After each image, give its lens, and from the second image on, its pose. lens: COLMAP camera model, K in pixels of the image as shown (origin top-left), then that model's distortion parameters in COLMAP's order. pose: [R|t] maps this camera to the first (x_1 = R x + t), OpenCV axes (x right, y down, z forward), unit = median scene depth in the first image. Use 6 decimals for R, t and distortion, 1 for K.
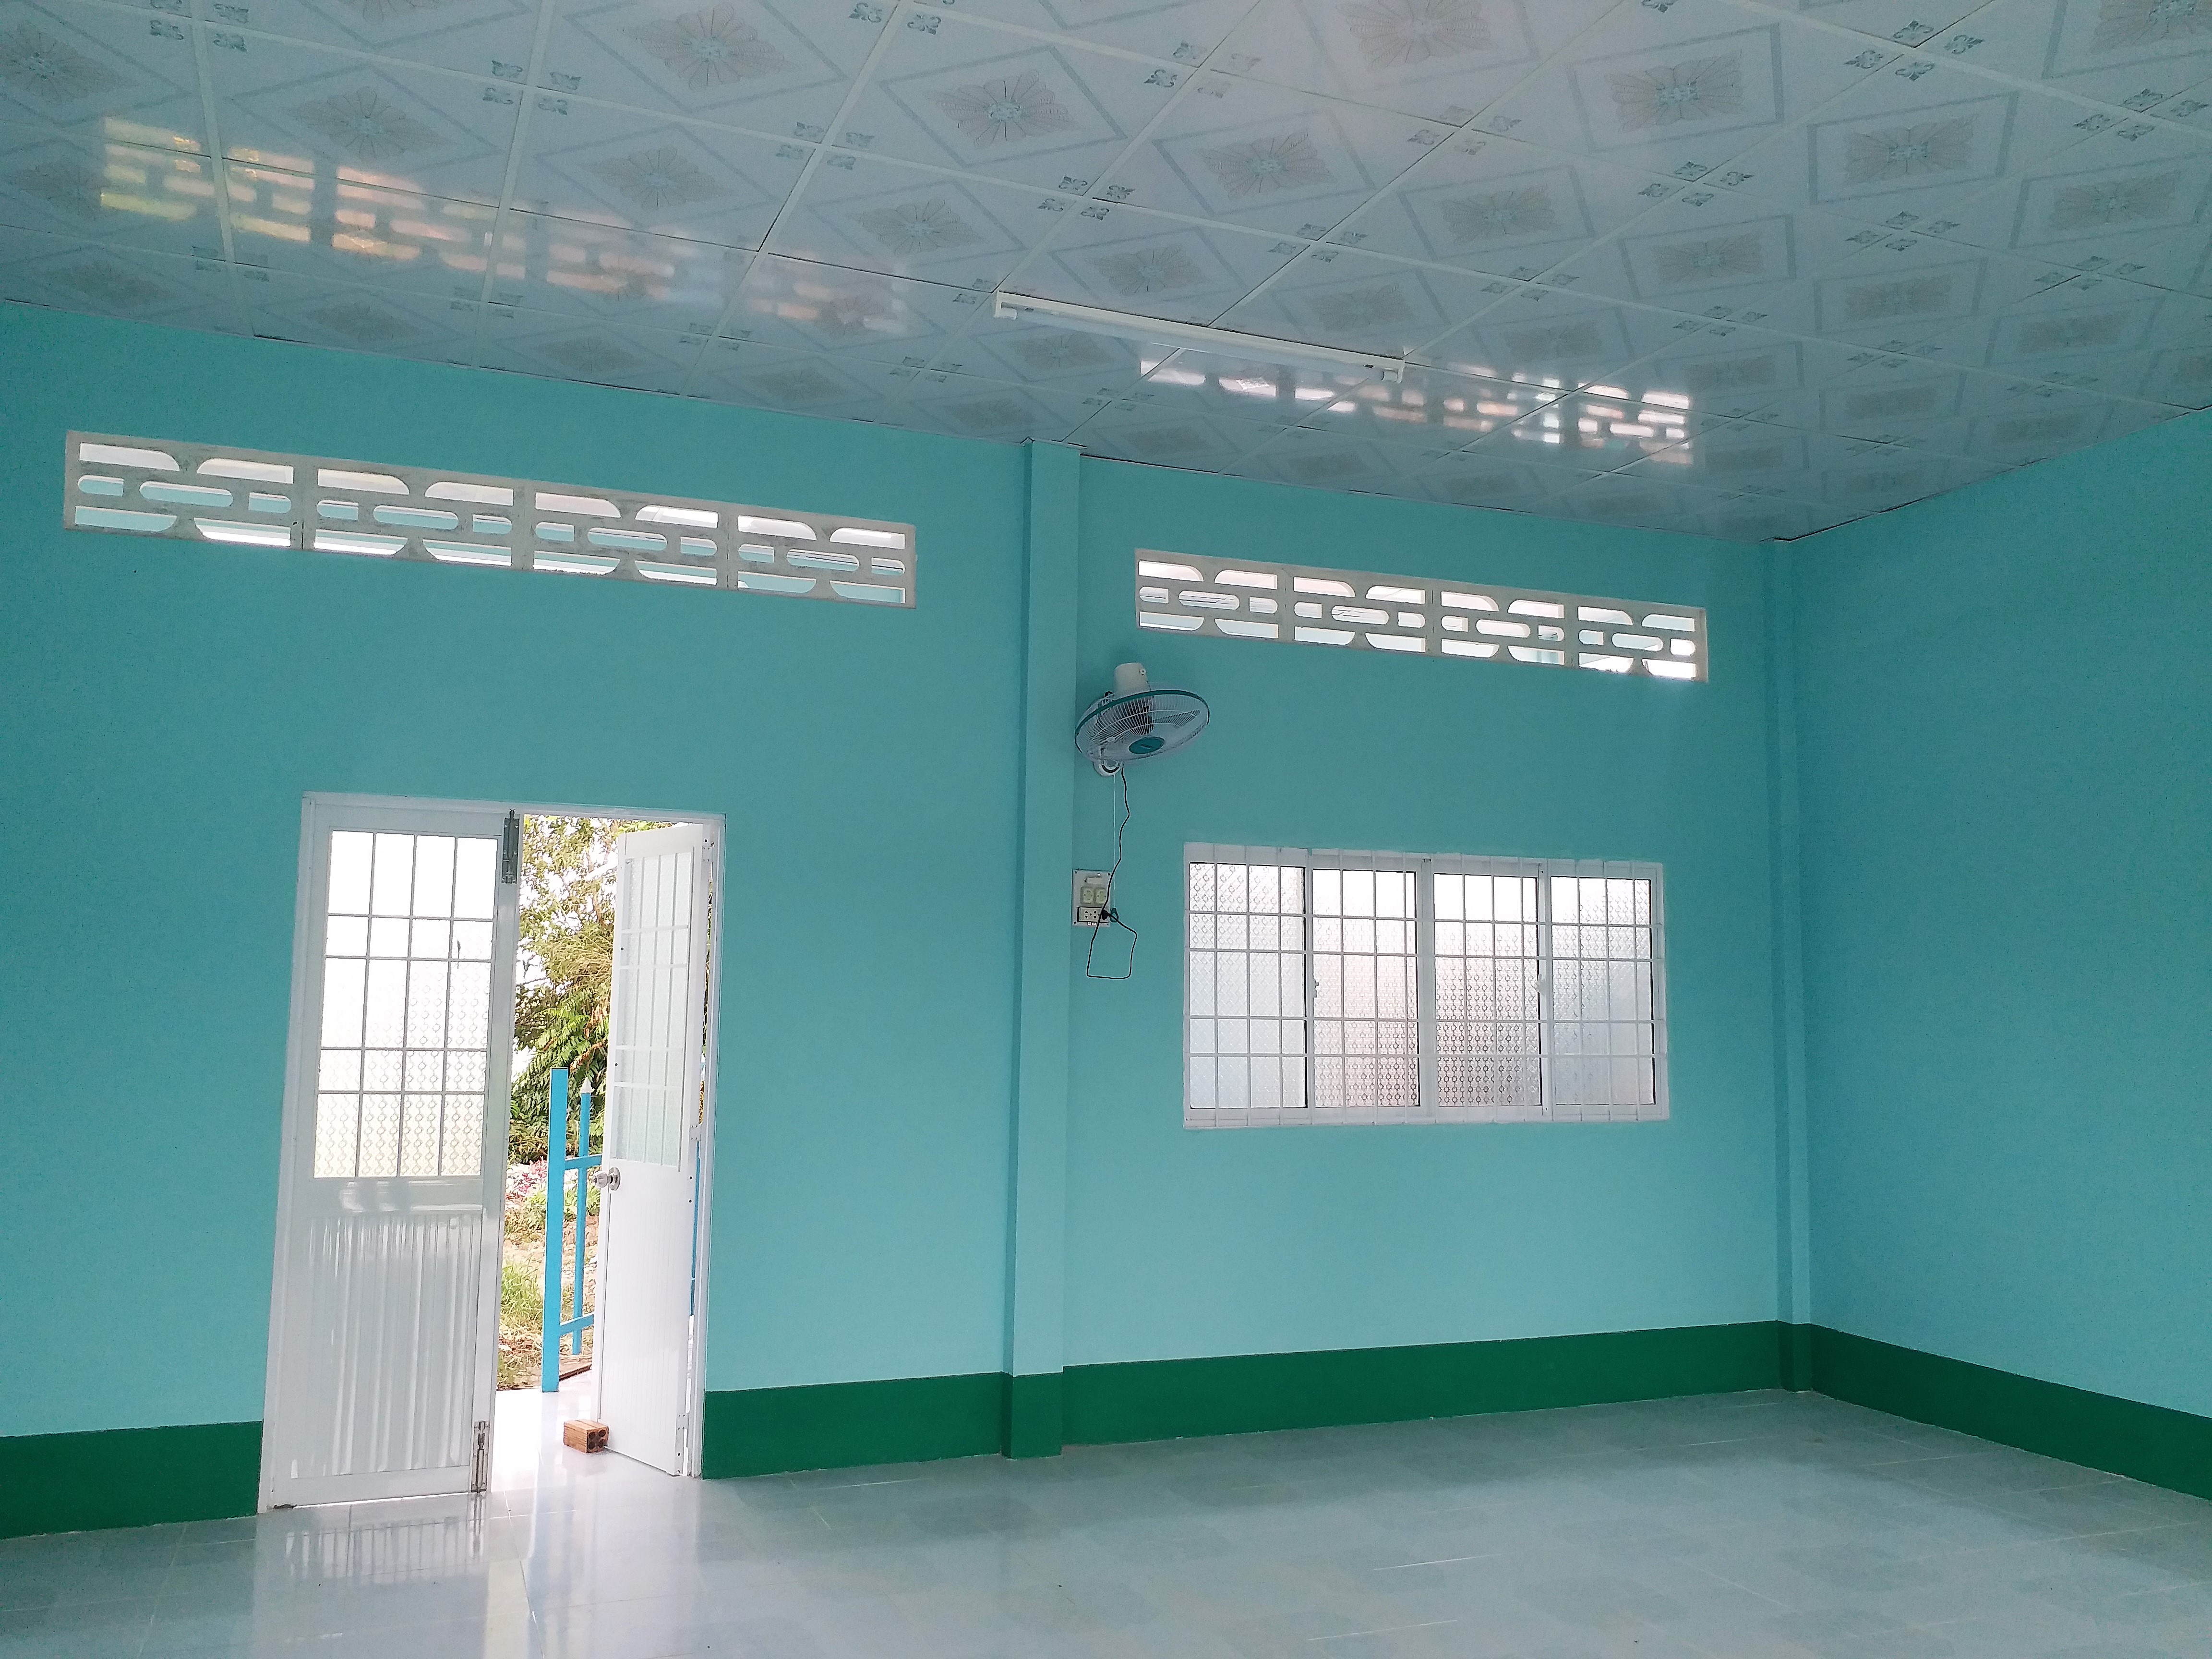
lens RADIAL K [[1767.0, 0, 1103.7], [0, 1767.0, 852.0], [0, 0, 1]] dist [0.060529, -0.007183]
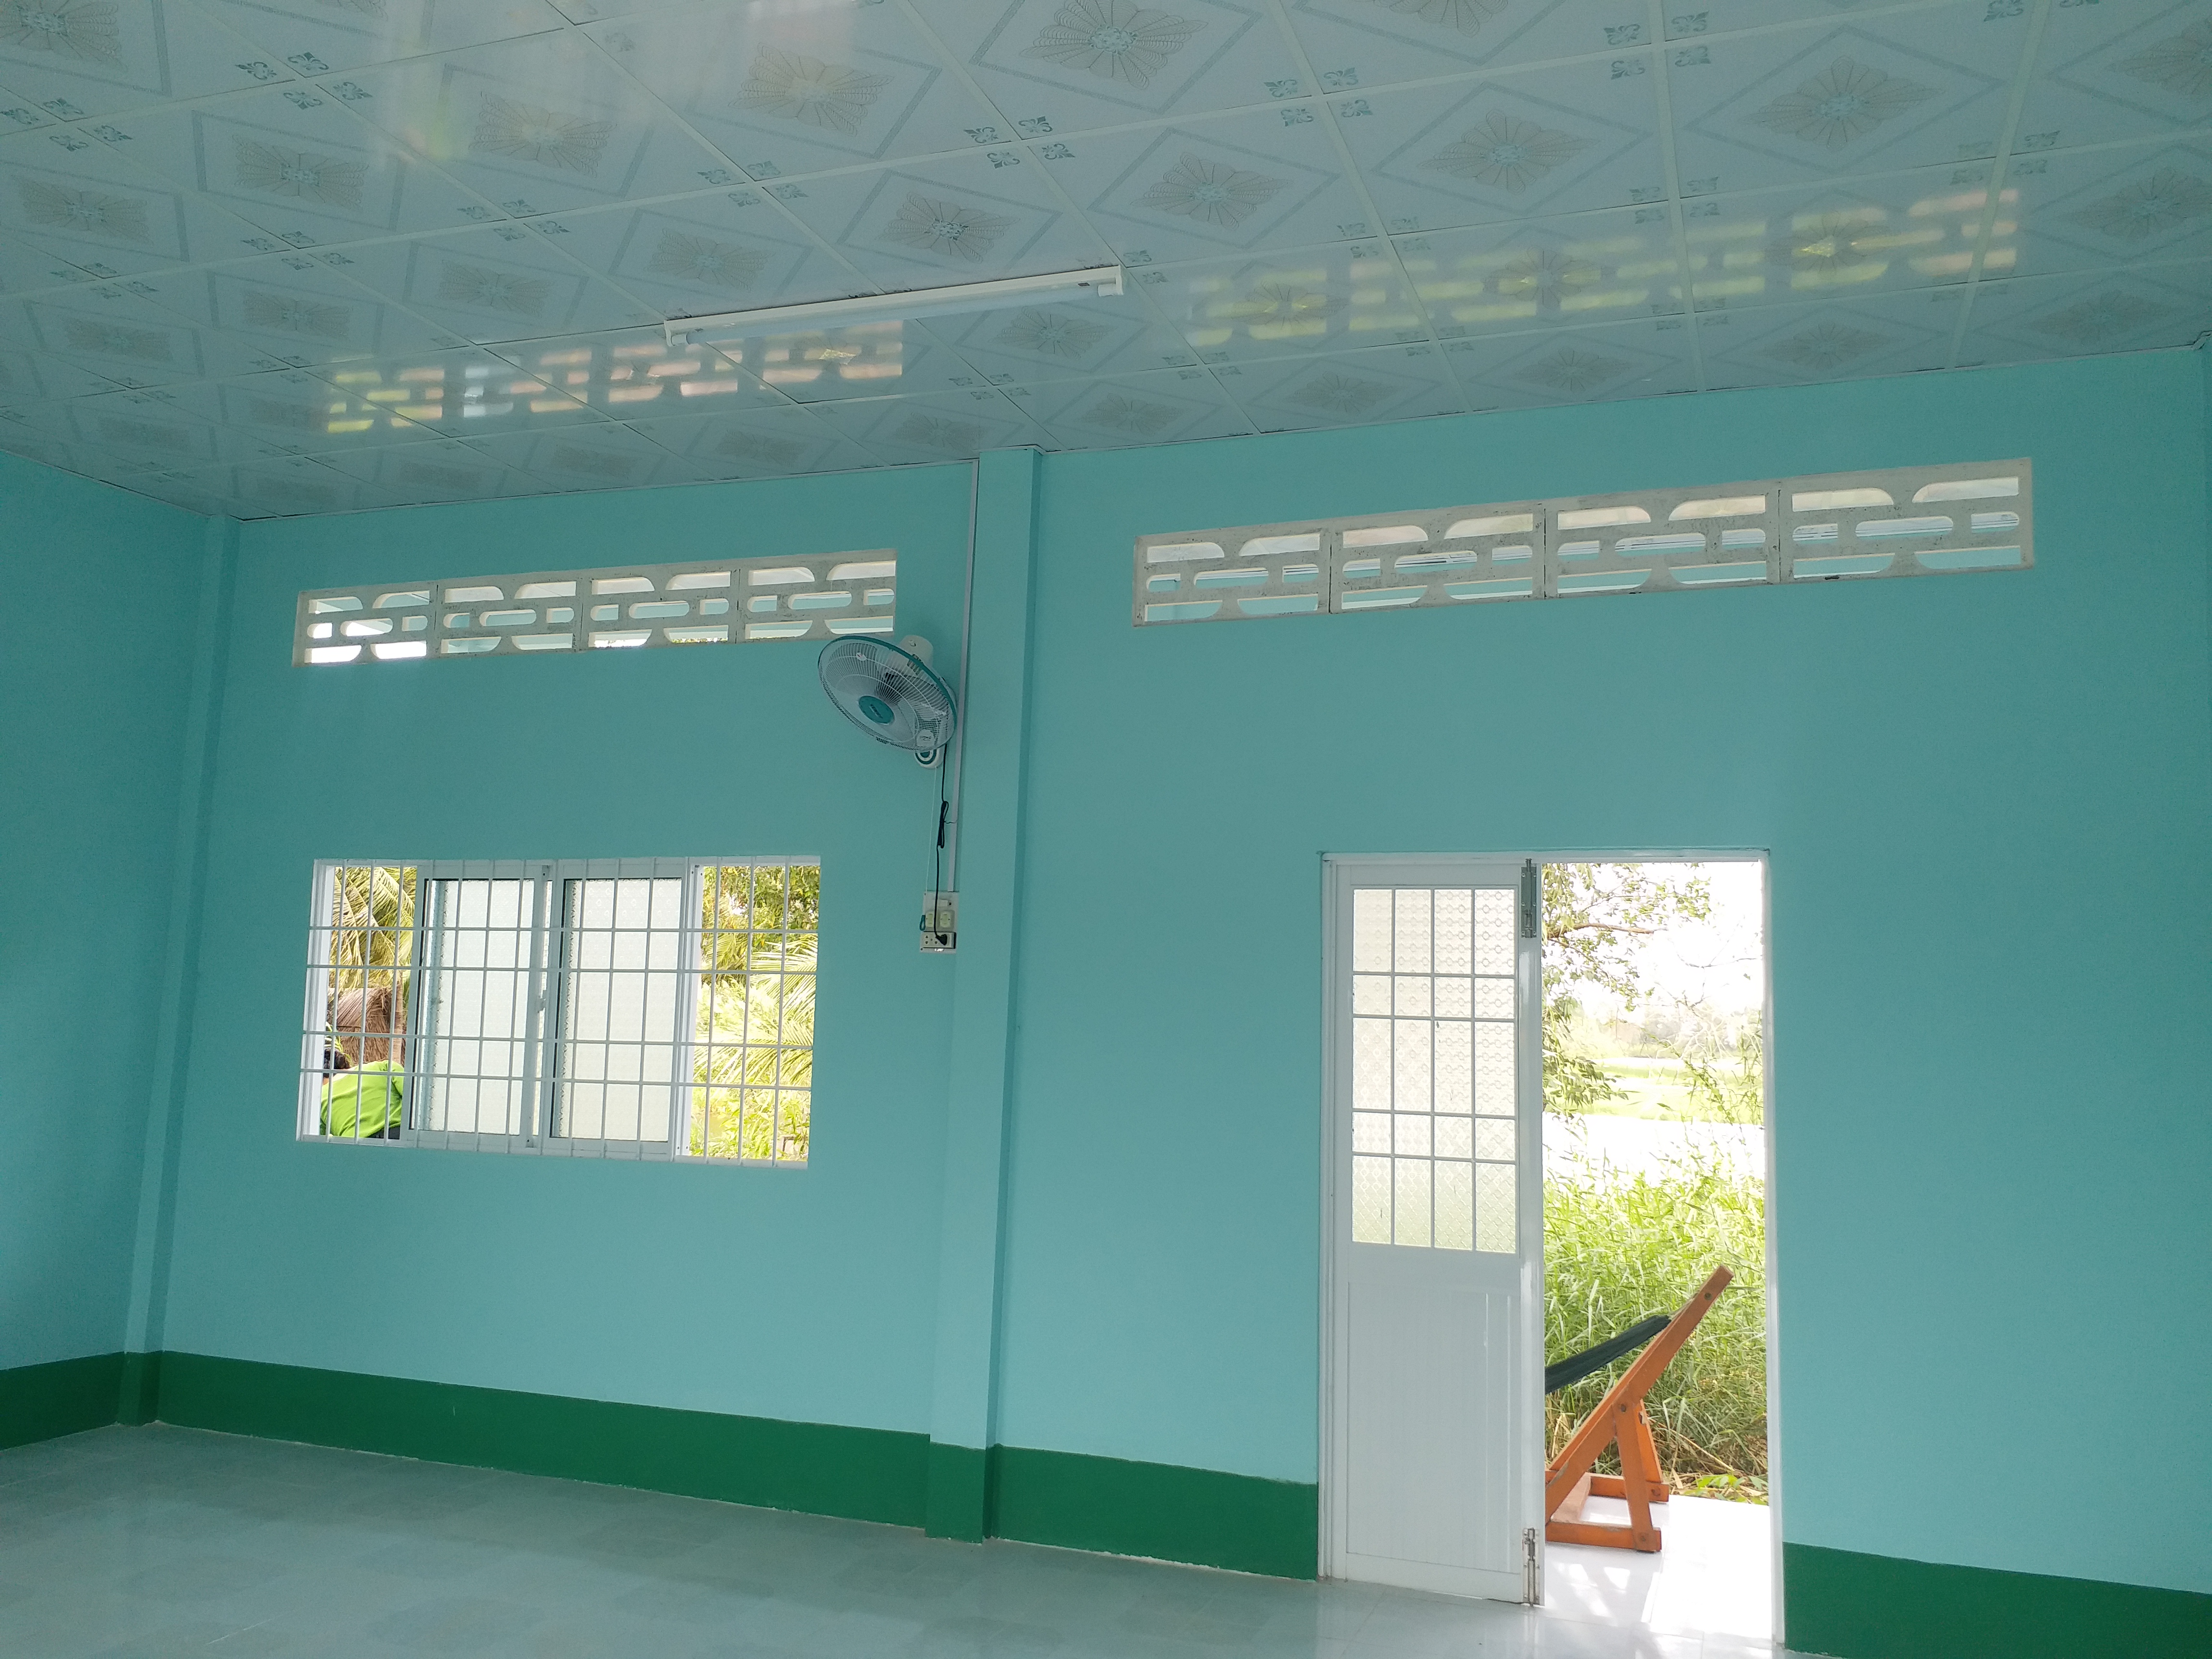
lens RADIAL K [[2001.3, 0, 1106.0], [0, 2001.3, 829.5], [0, 0, 1]] dist [0.113060, -0.013020]
pose [[0.753920, -0.068209, -0.653416, 0.199680], [0.043108, 0.997588, -0.054398, 0.010074], [0.655550, 0.012844, 0.755042, 0.068669]]
